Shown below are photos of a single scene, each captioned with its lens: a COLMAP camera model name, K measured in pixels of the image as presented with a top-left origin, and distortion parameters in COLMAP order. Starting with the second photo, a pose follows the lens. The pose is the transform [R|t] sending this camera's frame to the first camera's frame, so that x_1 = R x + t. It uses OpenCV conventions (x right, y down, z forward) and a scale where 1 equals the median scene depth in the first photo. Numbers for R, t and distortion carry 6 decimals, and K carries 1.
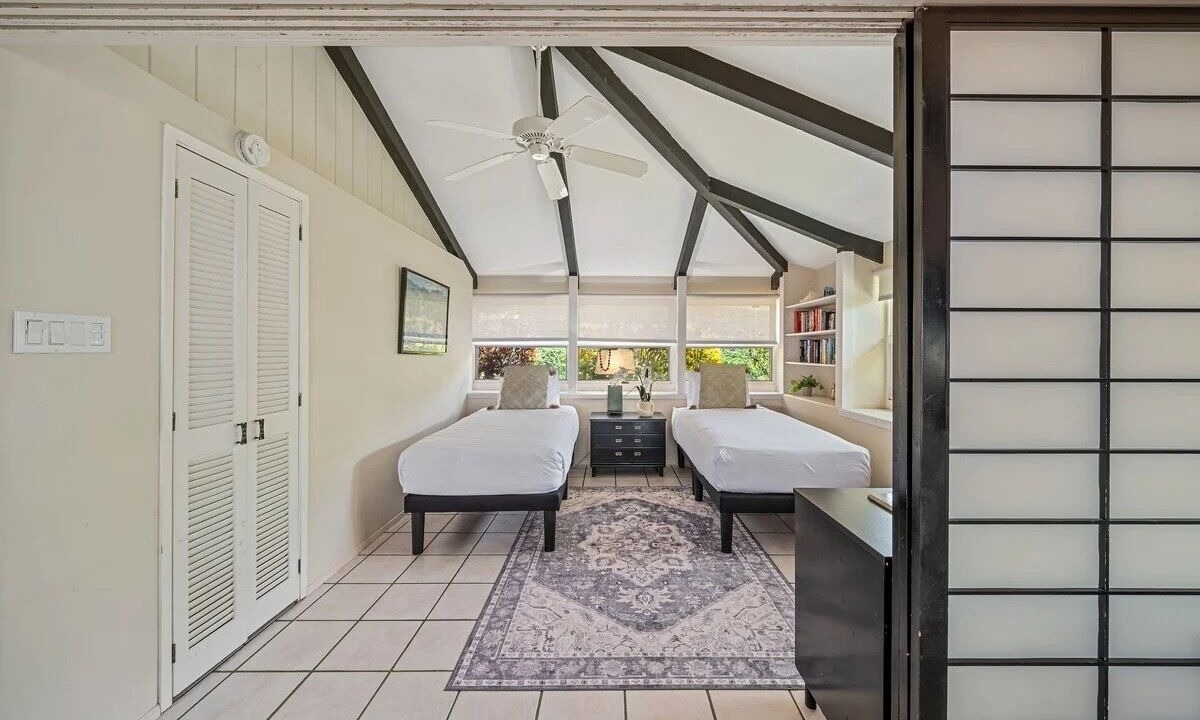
lens RADIAL K [[416.6, 0, 611.1], [0, 416.6, 351.8], [0, 0, 1]] dist [-0.002832, -0.000127]
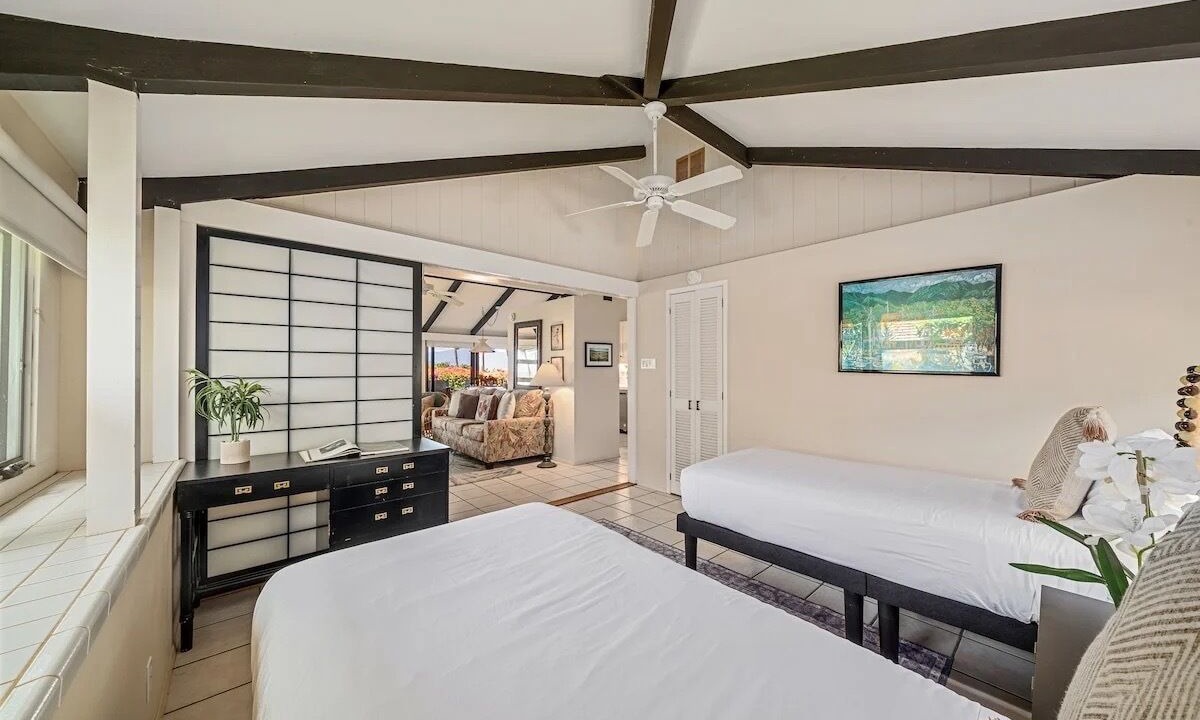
lens RADIAL K [[416.6, 0, 609.9], [0, 416.6, 363.1], [0, 0, 1]] dist [-0.002832, -0.000127]
pose [[-0.750948, -0.012483, -0.660243, 0.395301], [-0.007333, 0.999917, -0.010564, -0.001780], [0.660320, -0.003091, -0.750978, 1.004753]]
